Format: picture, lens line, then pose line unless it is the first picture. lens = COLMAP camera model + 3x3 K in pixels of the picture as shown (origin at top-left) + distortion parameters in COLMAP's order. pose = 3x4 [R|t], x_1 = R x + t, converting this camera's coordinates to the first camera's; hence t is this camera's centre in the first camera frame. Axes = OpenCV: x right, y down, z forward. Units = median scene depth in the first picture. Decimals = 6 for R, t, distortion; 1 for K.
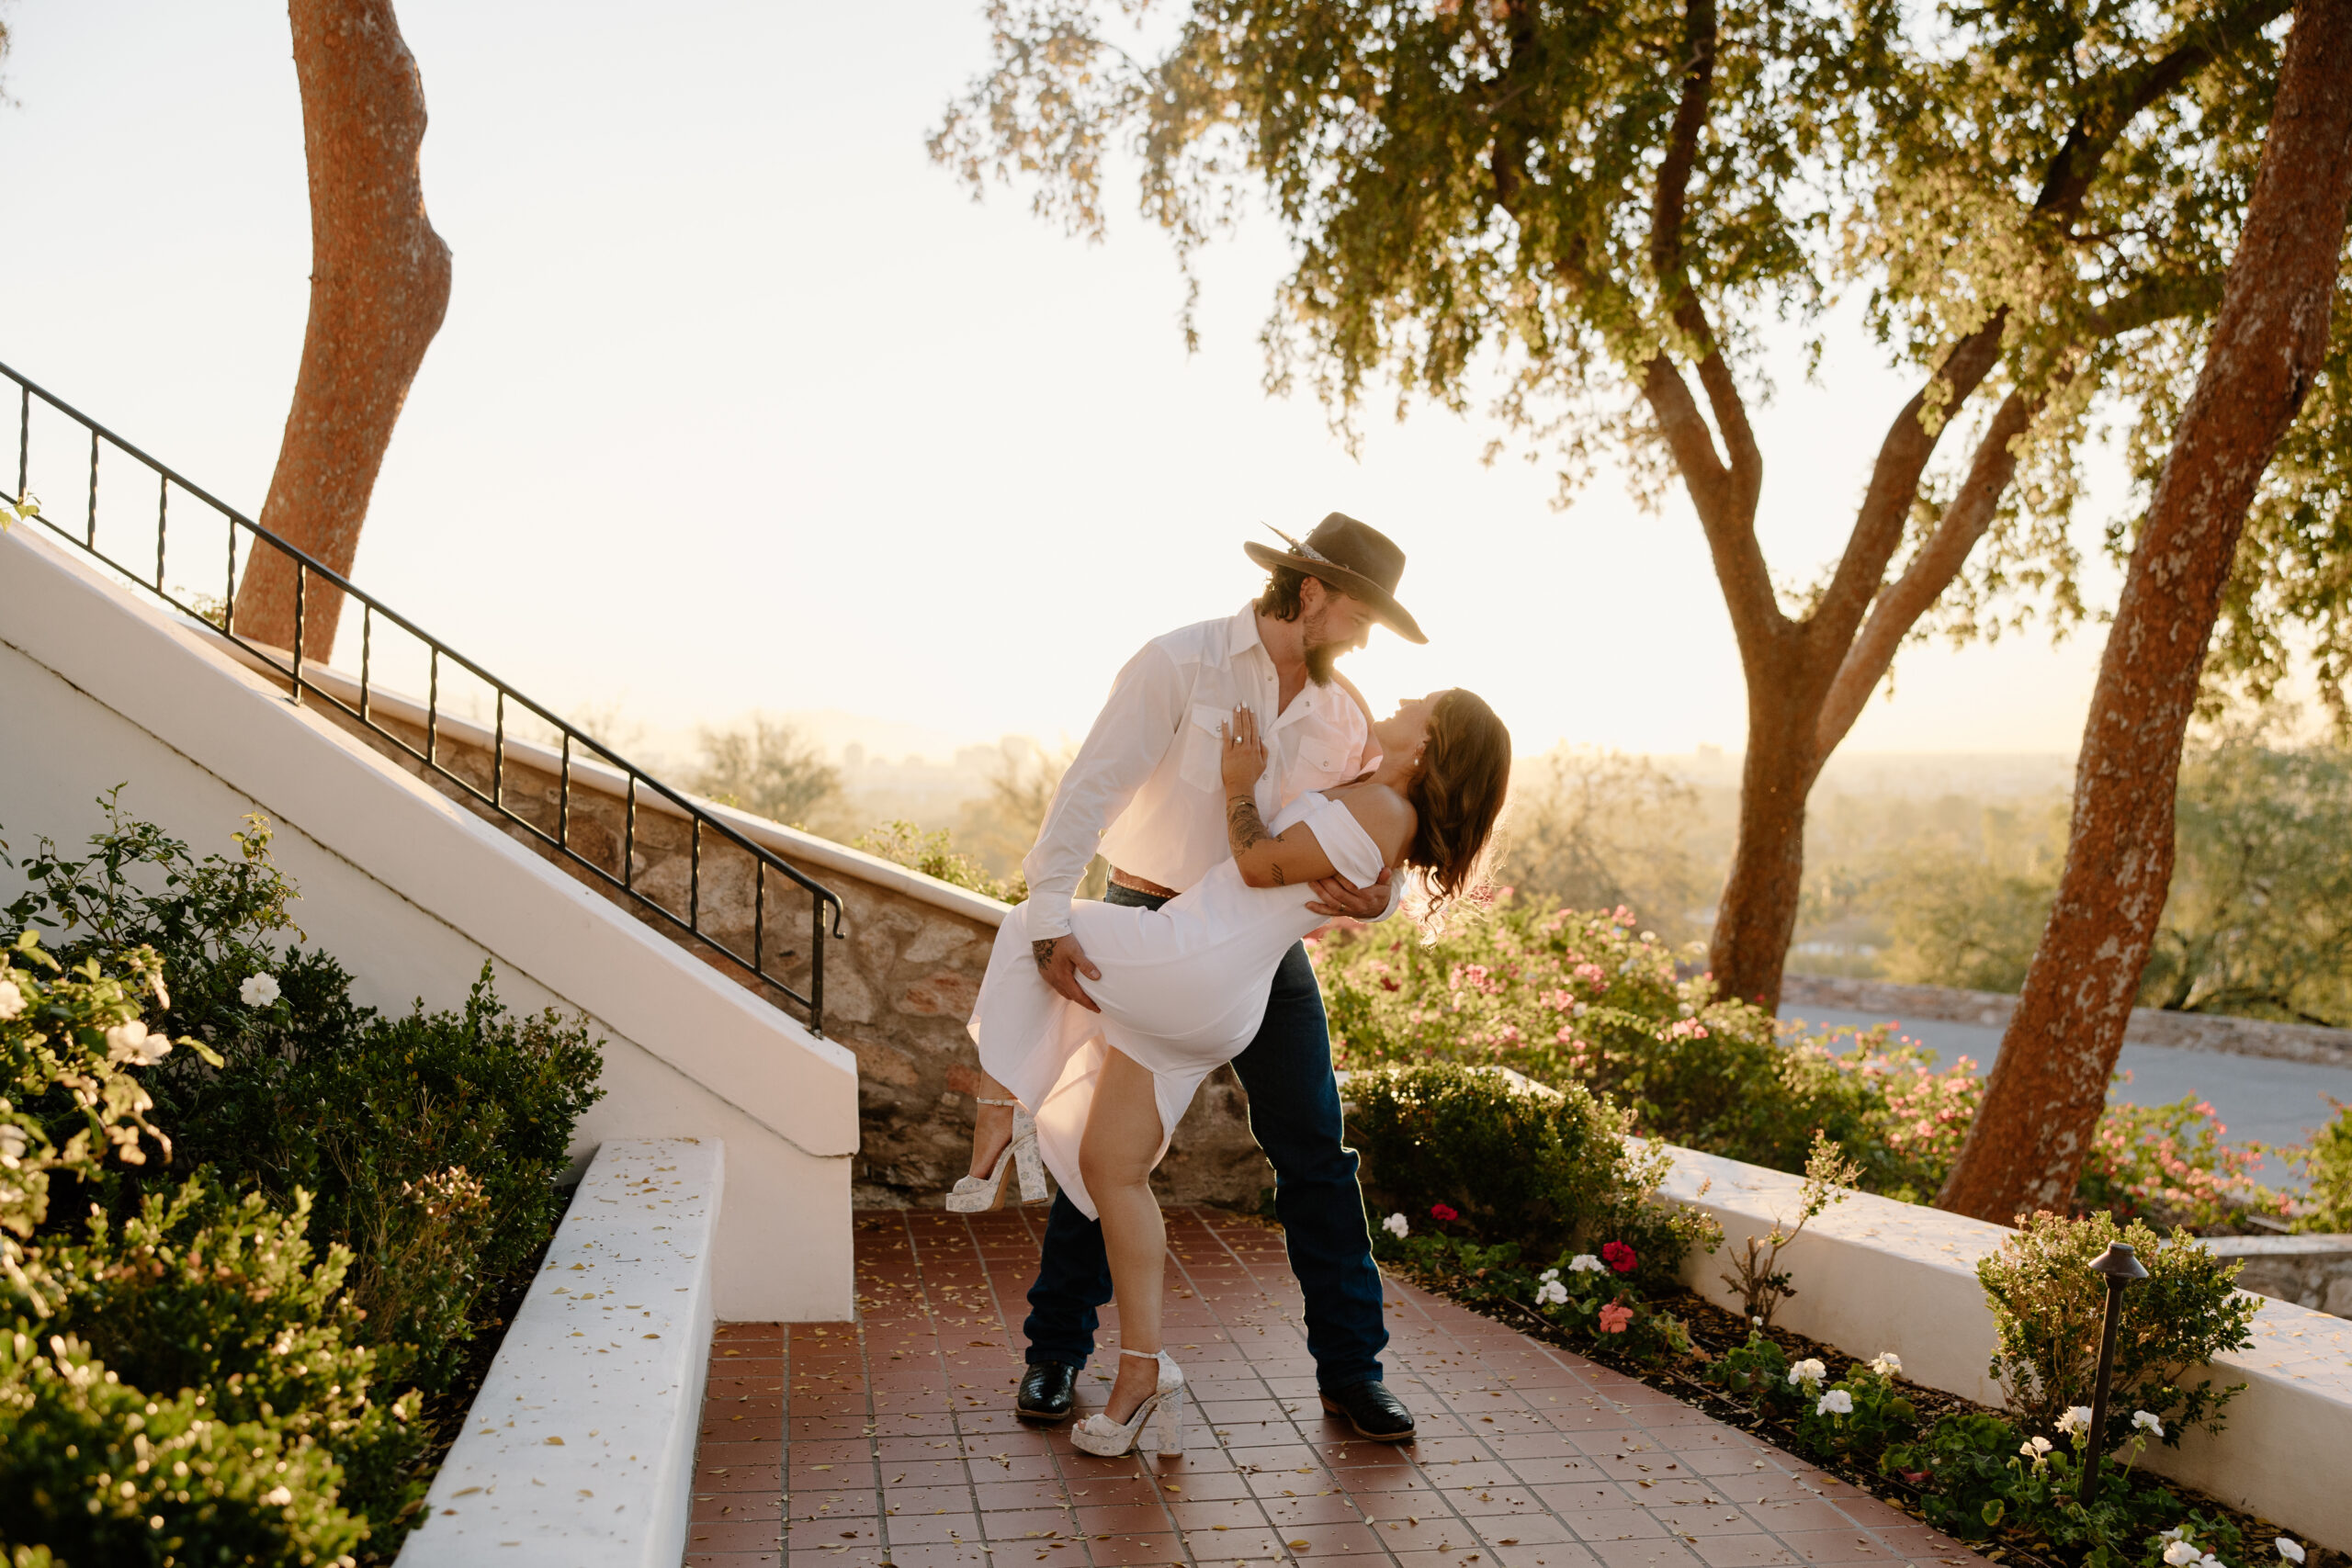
lens RADIAL K [[2670.2, 0, 1176.0], [0, 2670.2, 784.0], [0, 0, 1]] dist [0.000364, -0.055635]
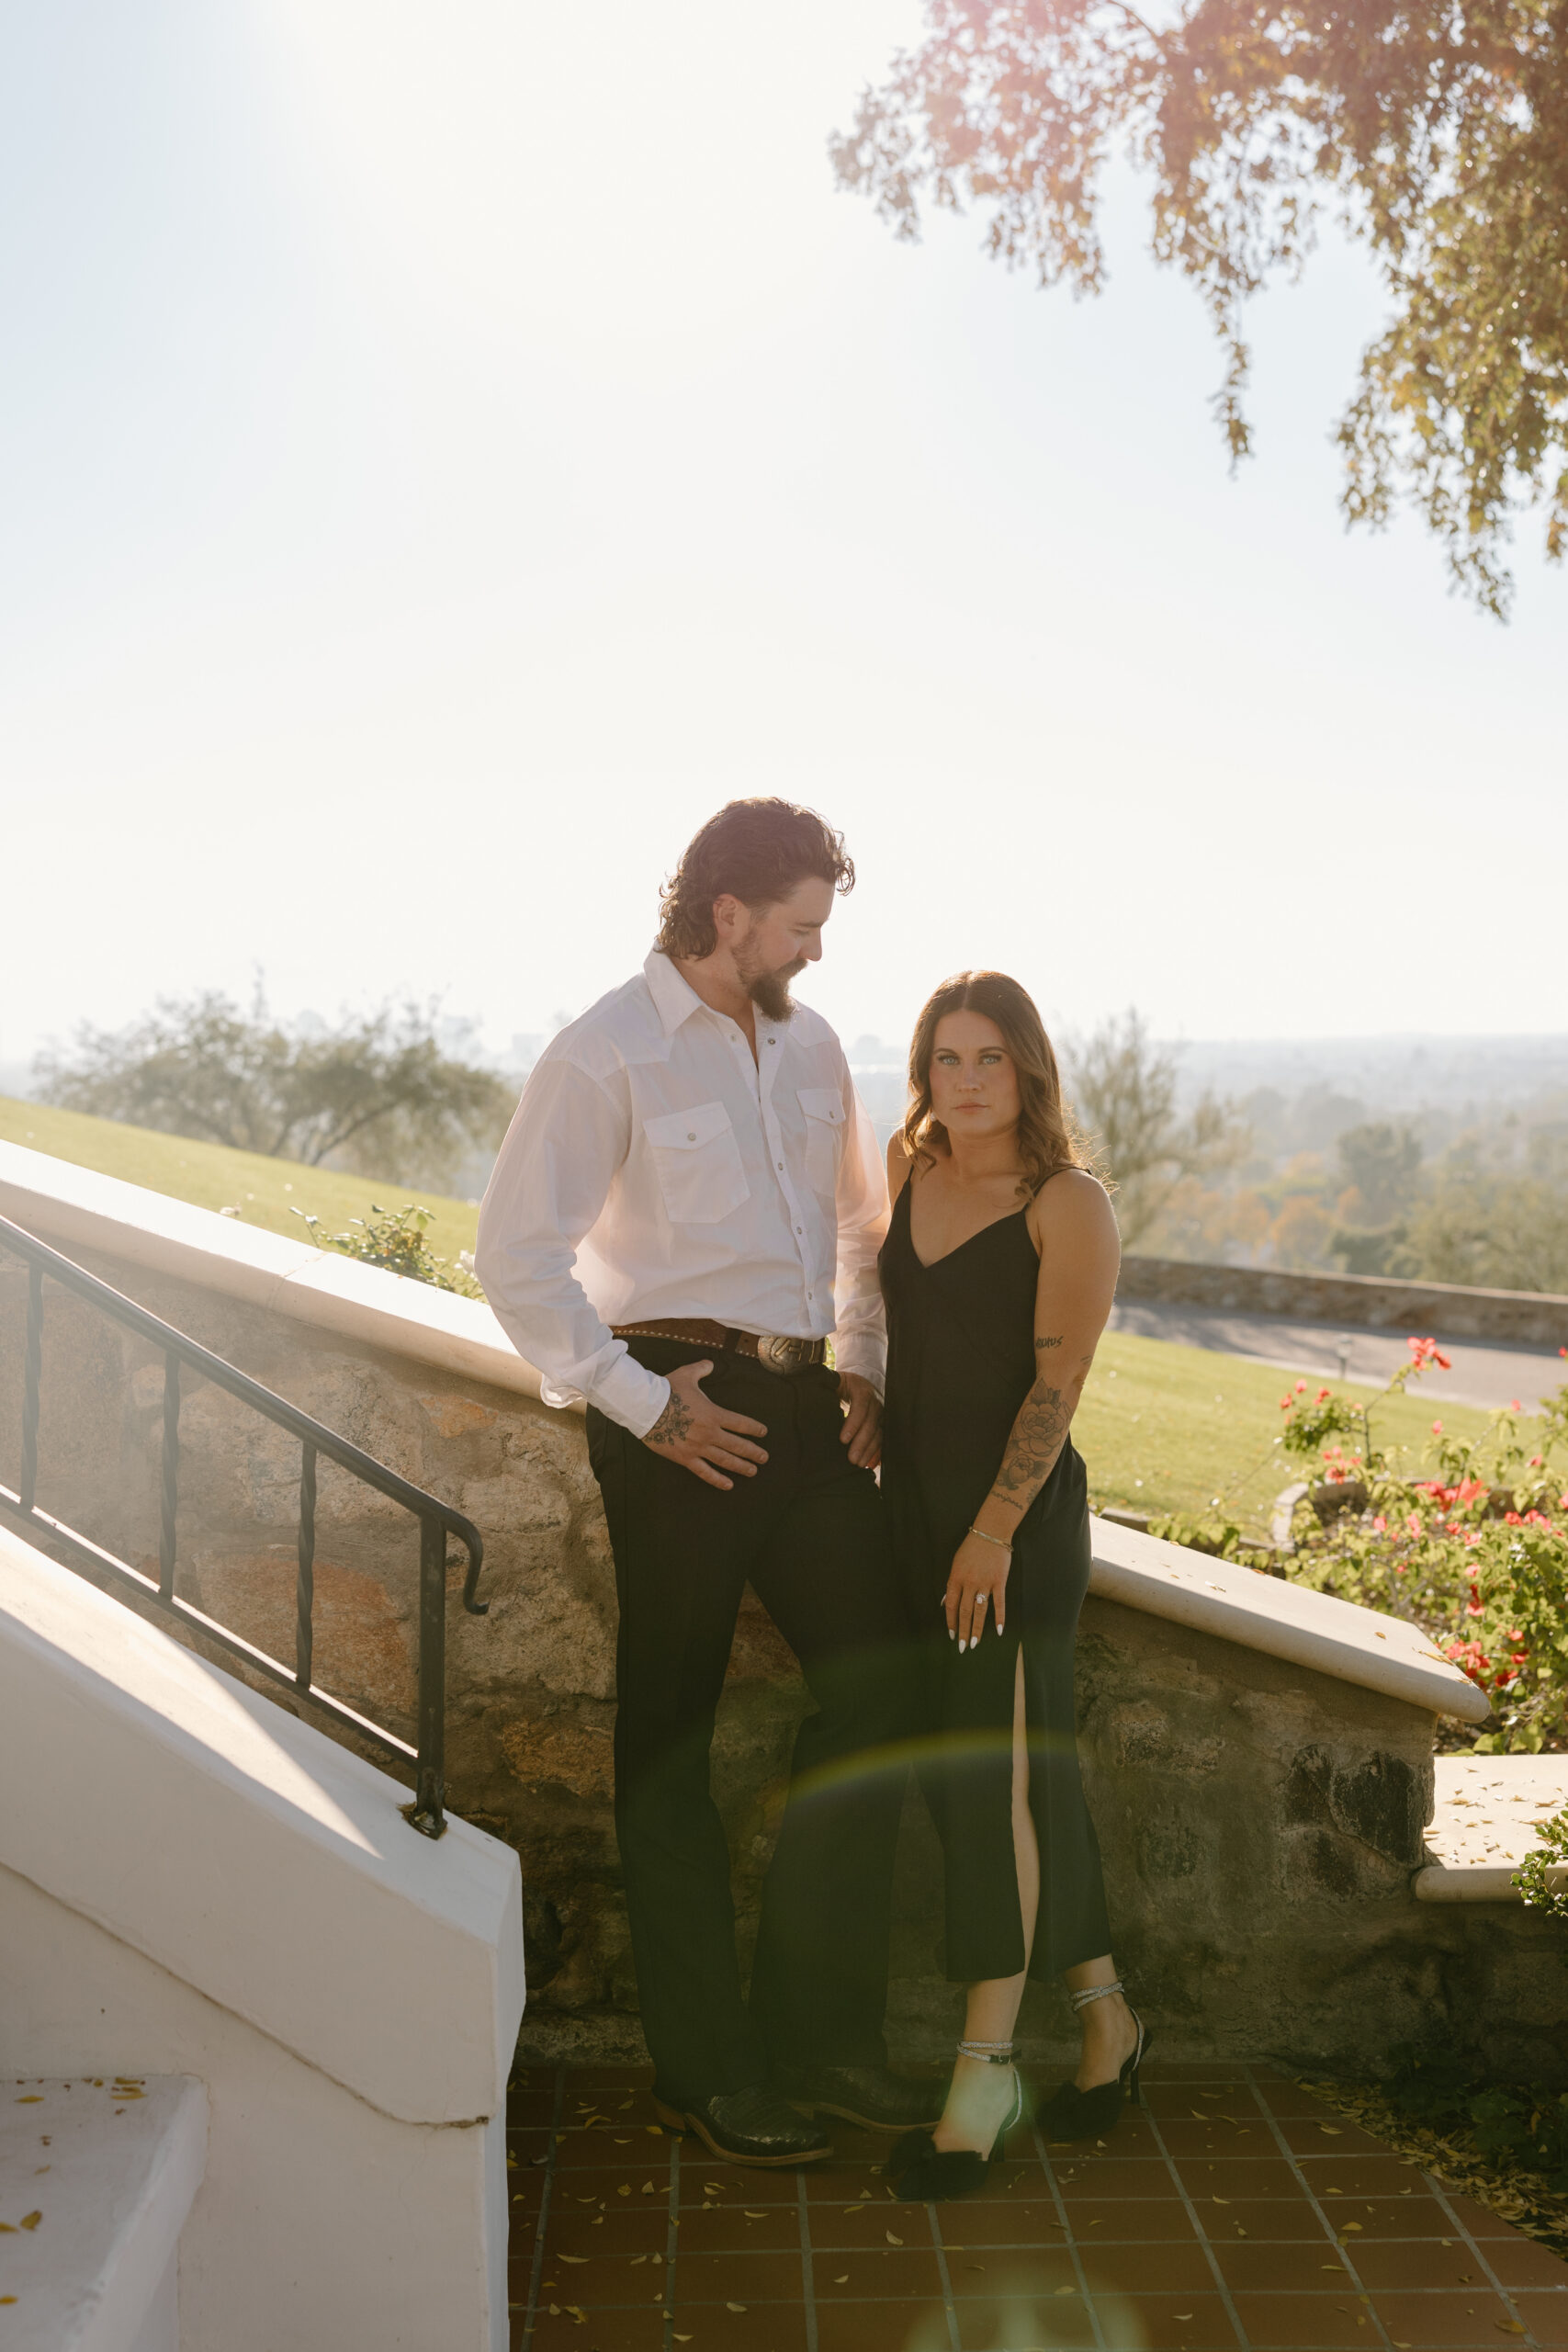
lens RADIAL K [[3059.5, 0, 784.0], [0, 3059.5, 1176.0], [0, 0, 1]] dist [0.014076, -0.816282]
pose [[0.991496, 0.010149, -0.129741, -0.004520], [-0.004610, 0.999068, 0.042925, -0.017805], [0.130056, -0.041962, 0.990618, 0.240986]]
